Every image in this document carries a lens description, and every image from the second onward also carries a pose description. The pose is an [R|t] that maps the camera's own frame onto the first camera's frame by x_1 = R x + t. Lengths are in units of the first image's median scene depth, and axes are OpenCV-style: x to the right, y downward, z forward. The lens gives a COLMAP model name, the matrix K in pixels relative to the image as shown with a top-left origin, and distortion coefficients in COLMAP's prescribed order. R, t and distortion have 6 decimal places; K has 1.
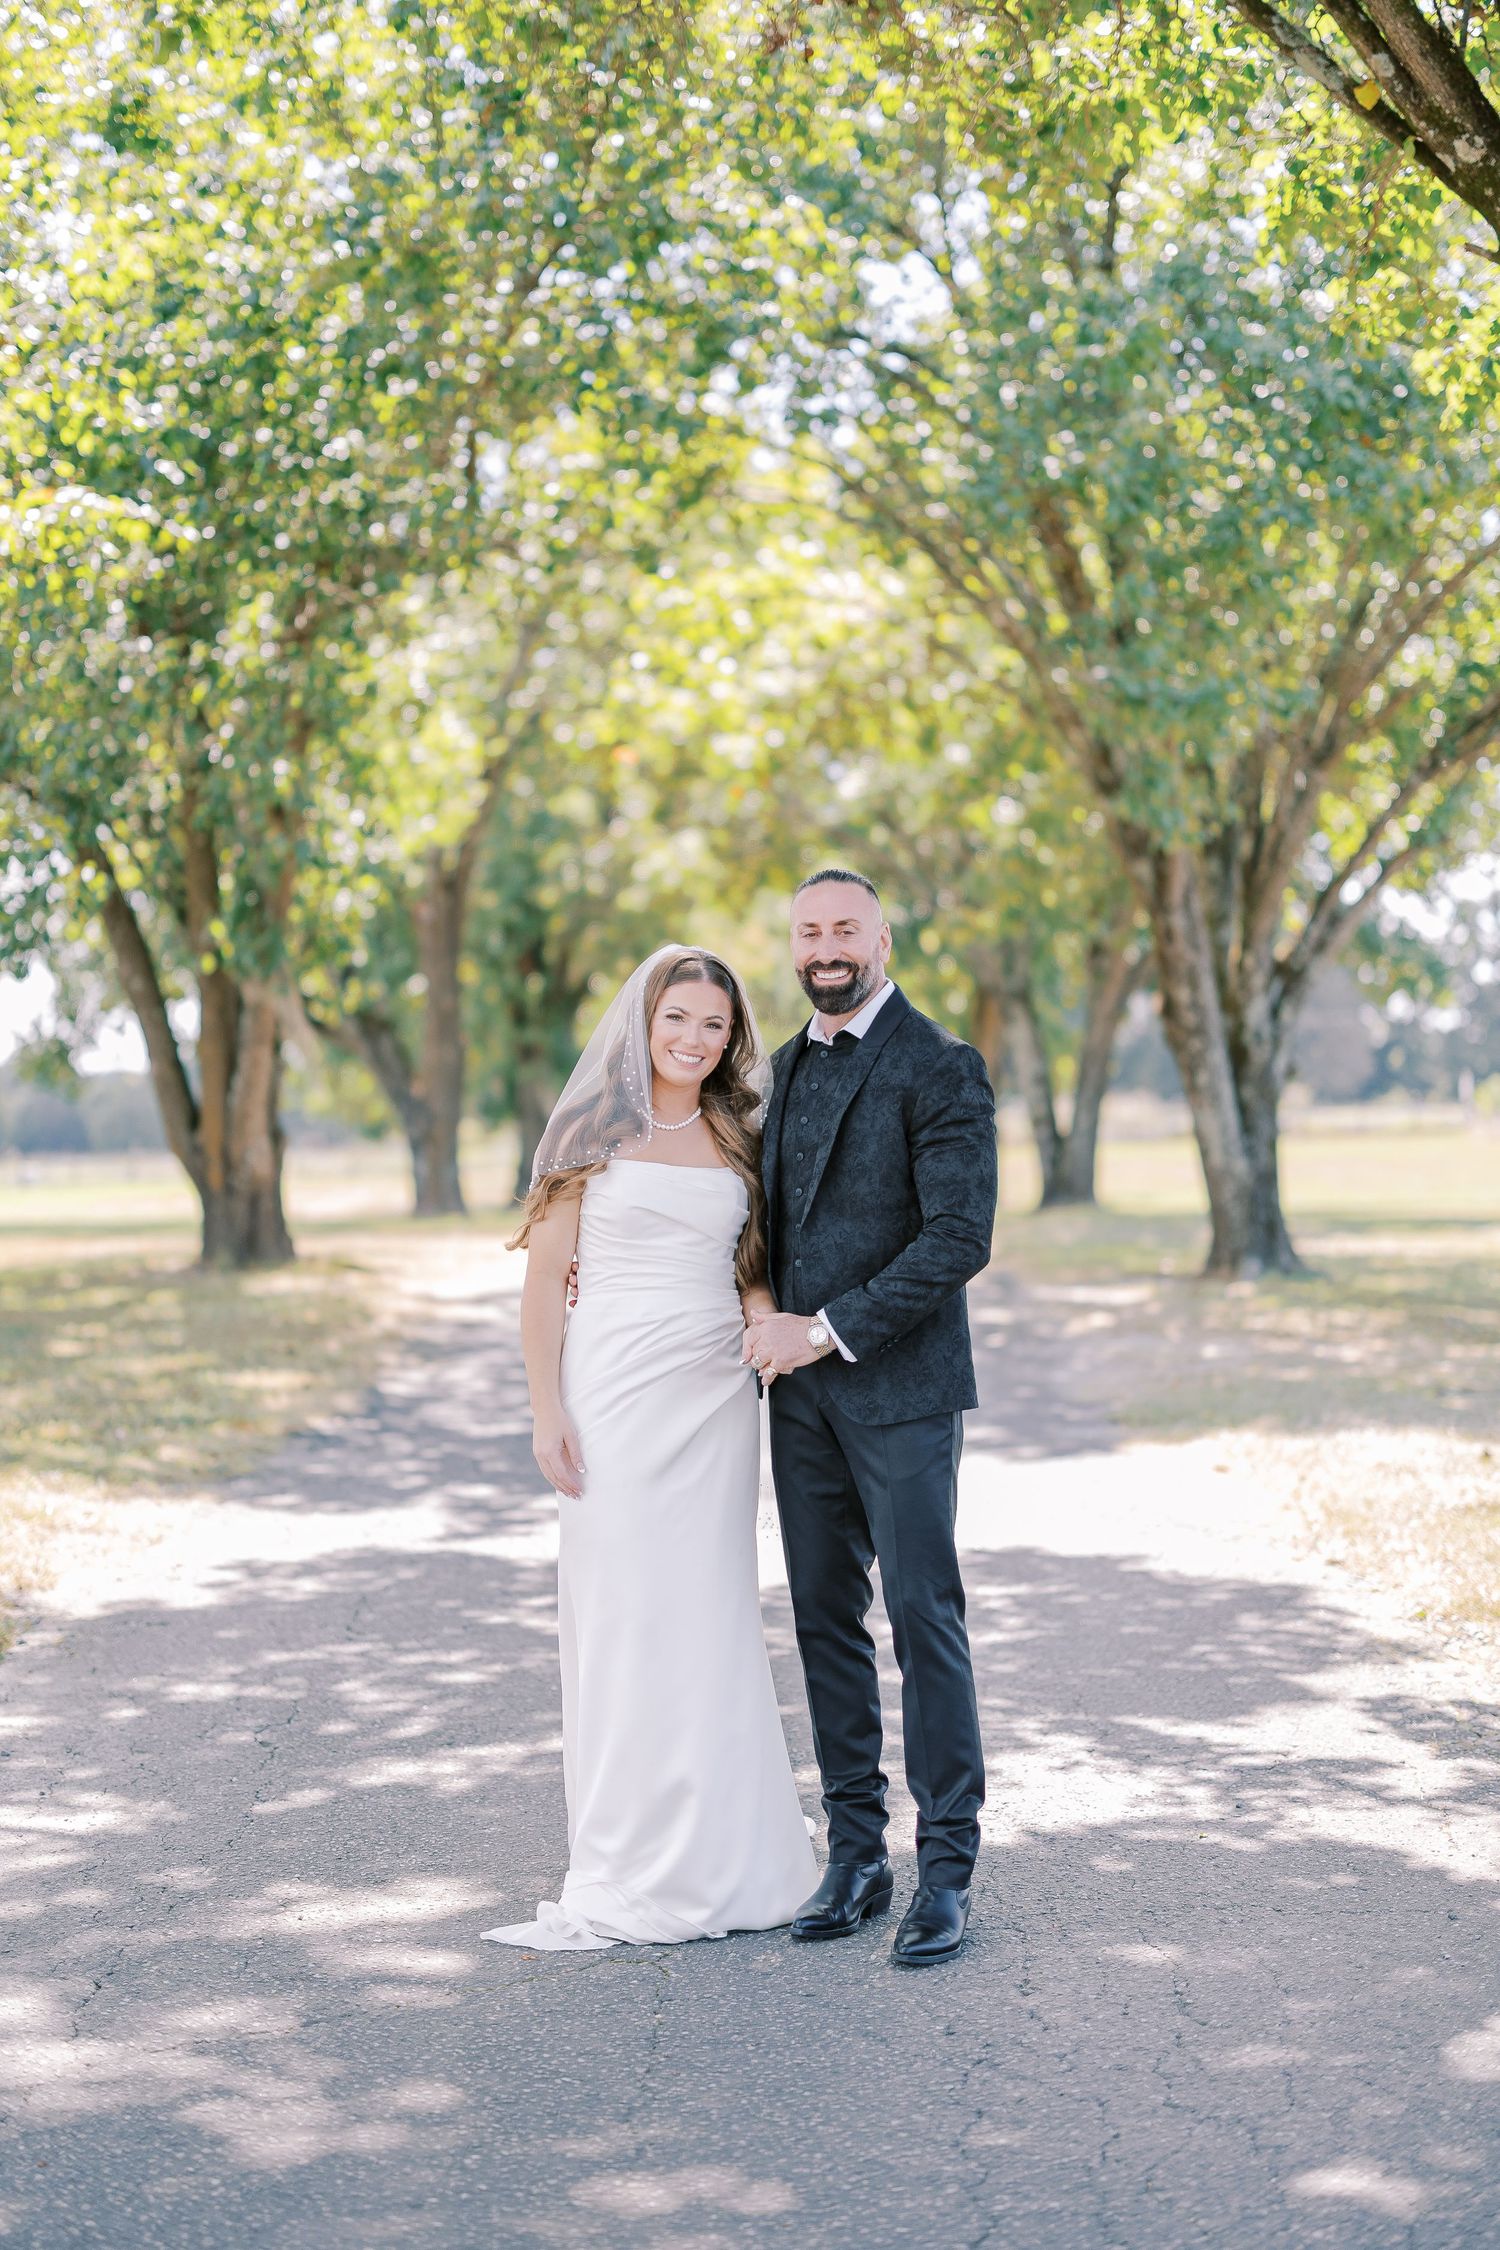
lens RADIAL K [[3434.4, 0, 756.5], [0, 3434.4, 1153.8], [0, 0, 1]] dist [0.019630, -0.025946]
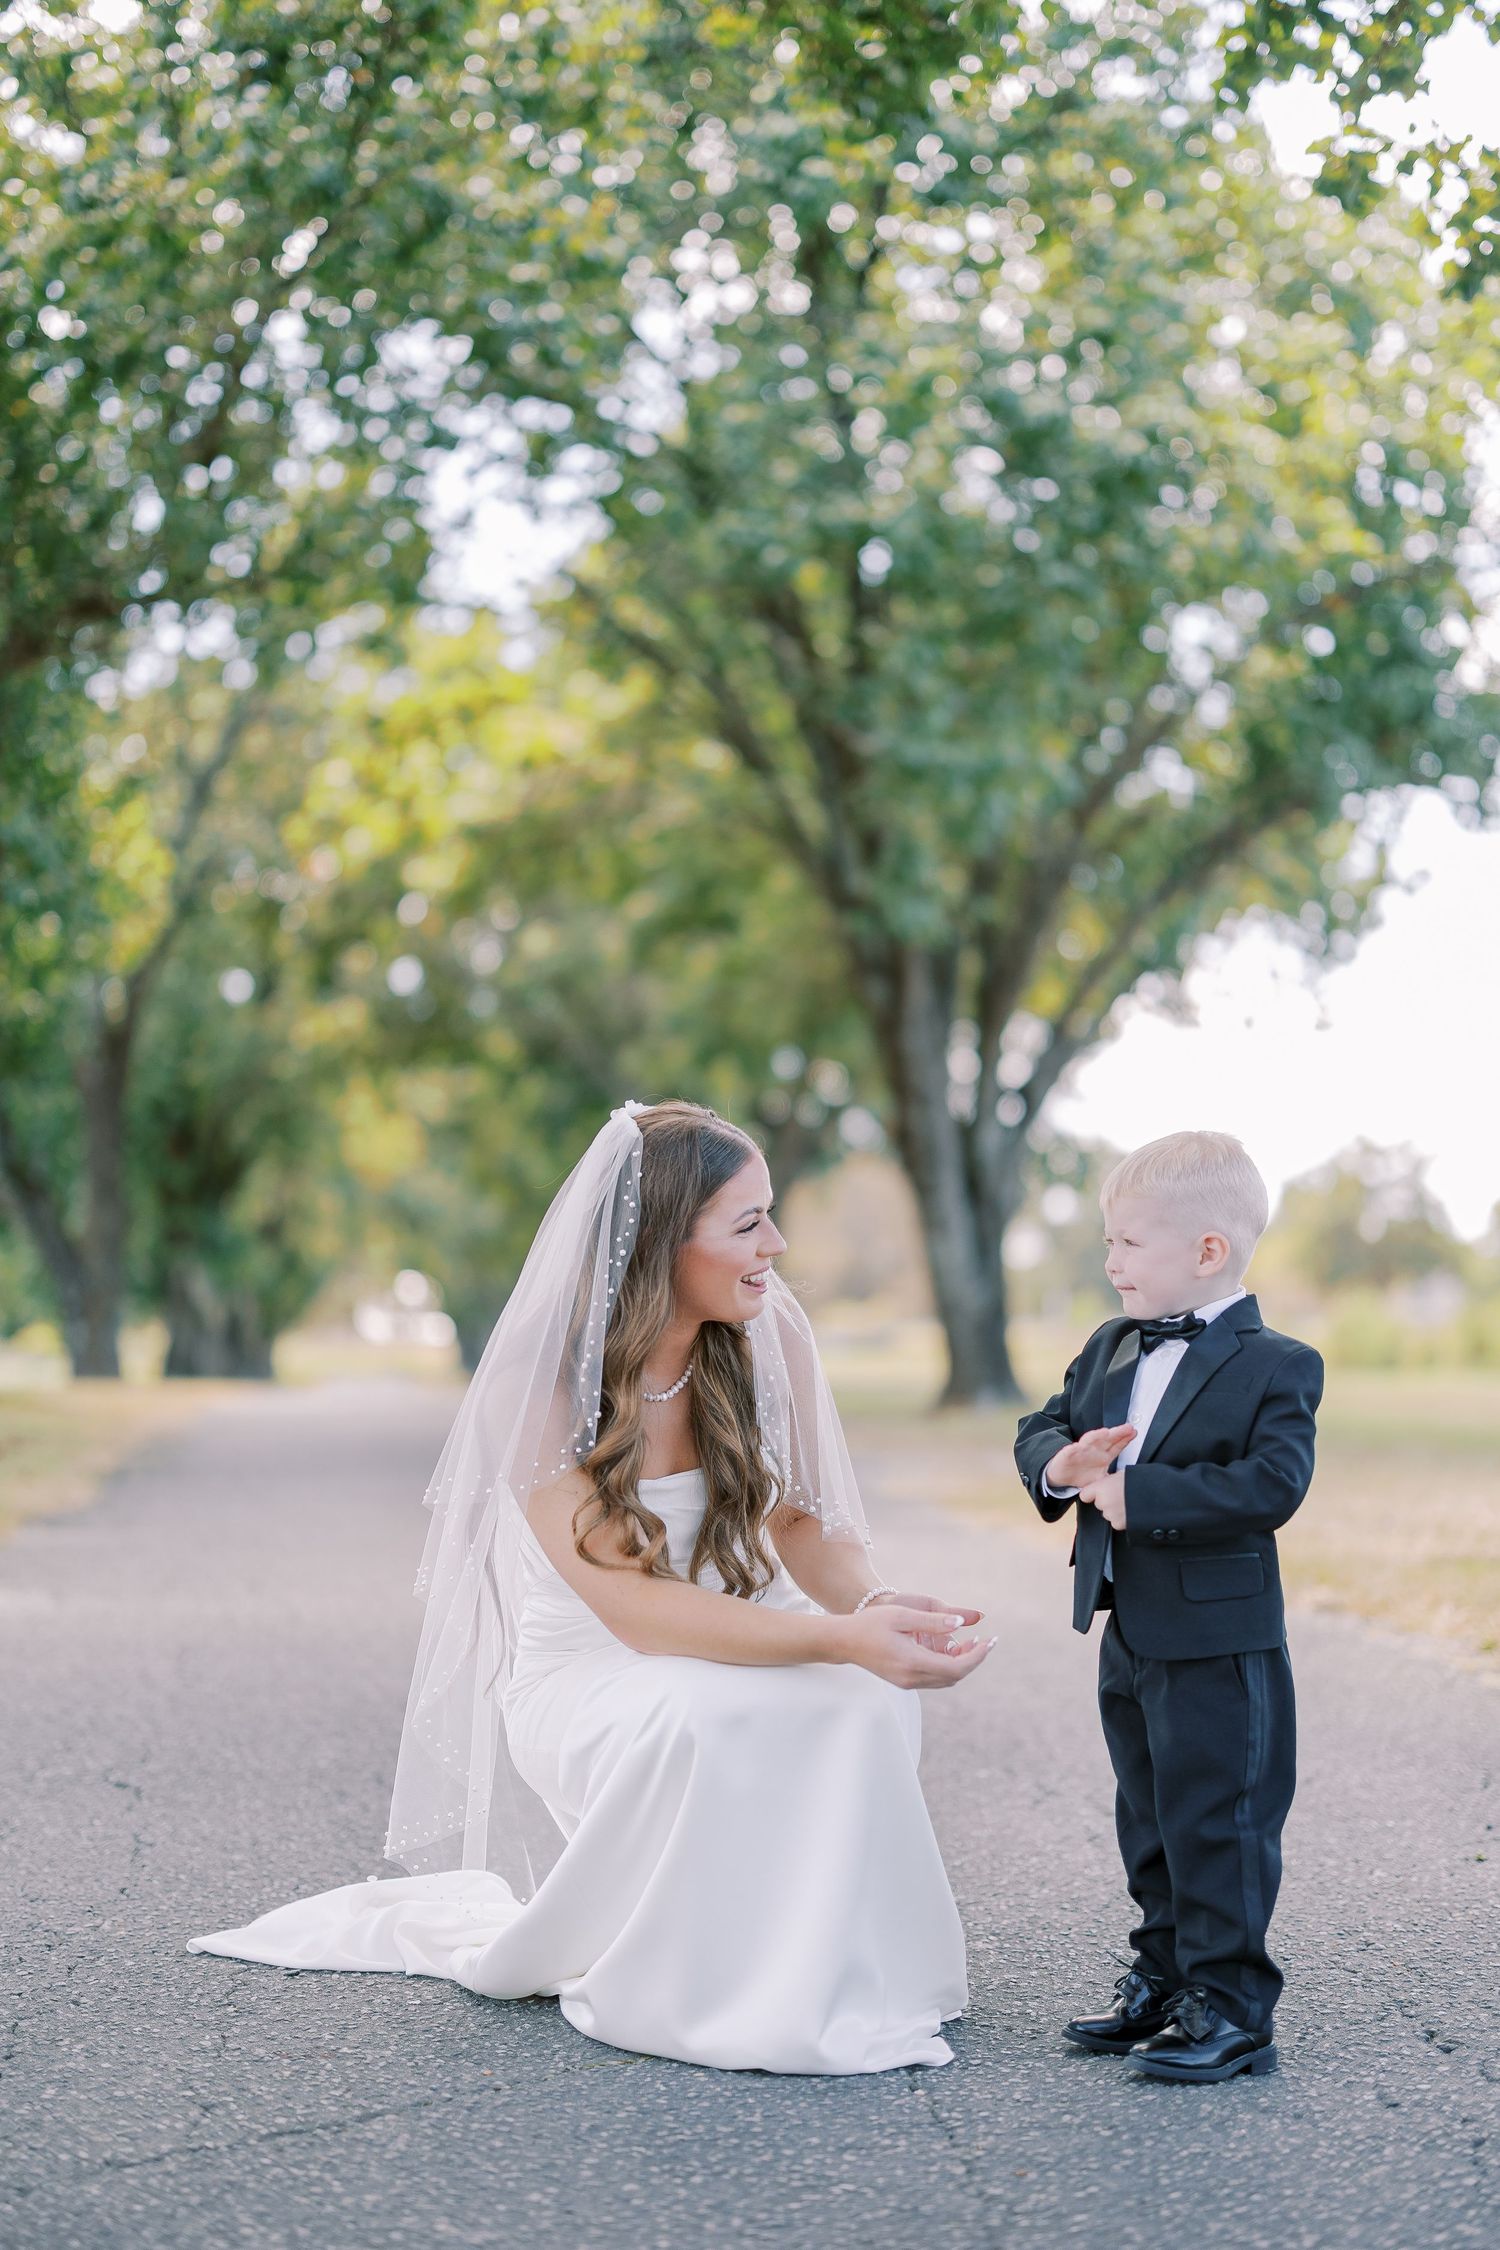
lens RADIAL K [[3268.8, 0, 750.0], [0, 3268.8, 1125.0], [0, 0, 1]] dist [0.023865, 0.038643]
pose [[0.992593, 0.006914, 0.121294, -0.033070], [0.003047, 0.996649, -0.081745, 0.029695], [-0.121453, 0.081509, 0.989245, 0.099716]]
